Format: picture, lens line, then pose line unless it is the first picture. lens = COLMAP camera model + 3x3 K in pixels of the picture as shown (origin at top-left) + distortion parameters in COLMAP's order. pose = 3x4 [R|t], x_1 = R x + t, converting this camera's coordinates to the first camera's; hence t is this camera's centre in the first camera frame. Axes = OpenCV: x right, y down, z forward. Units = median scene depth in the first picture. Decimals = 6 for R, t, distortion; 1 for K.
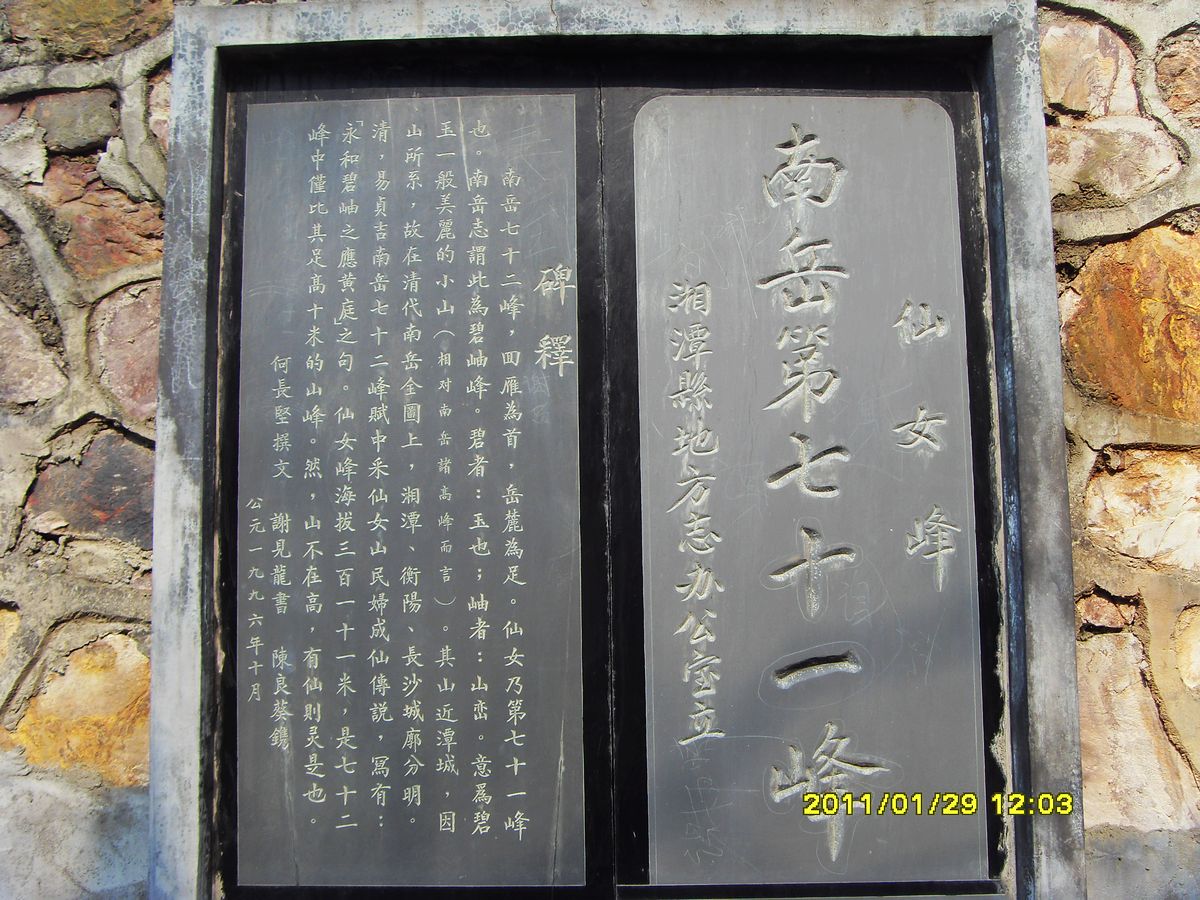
lens RADIAL K [[1369.0, 0, 600.9], [0, 1369.0, 451.0], [0, 0, 1]] dist [-0.167955, 0.000000]
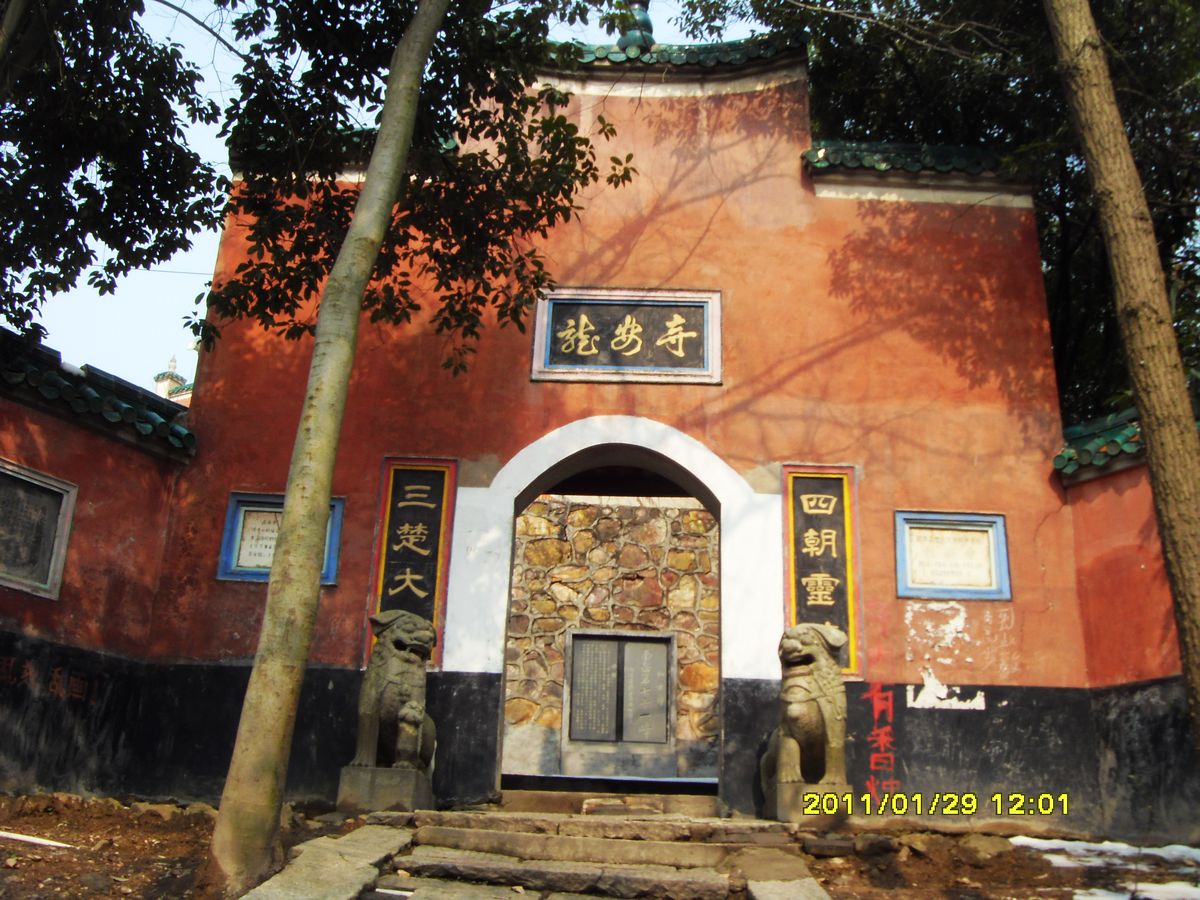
lens RADIAL K [[1369.0, 0, 599.8], [0, 1369.0, 451.0], [0, 0, 1]] dist [-0.167955, 0.000000]
pose [[0.998011, 0.056738, 0.027477, -0.397348], [-0.045002, 0.946430, -0.319759, 1.208029], [-0.044147, 0.317886, 0.947100, -6.770274]]
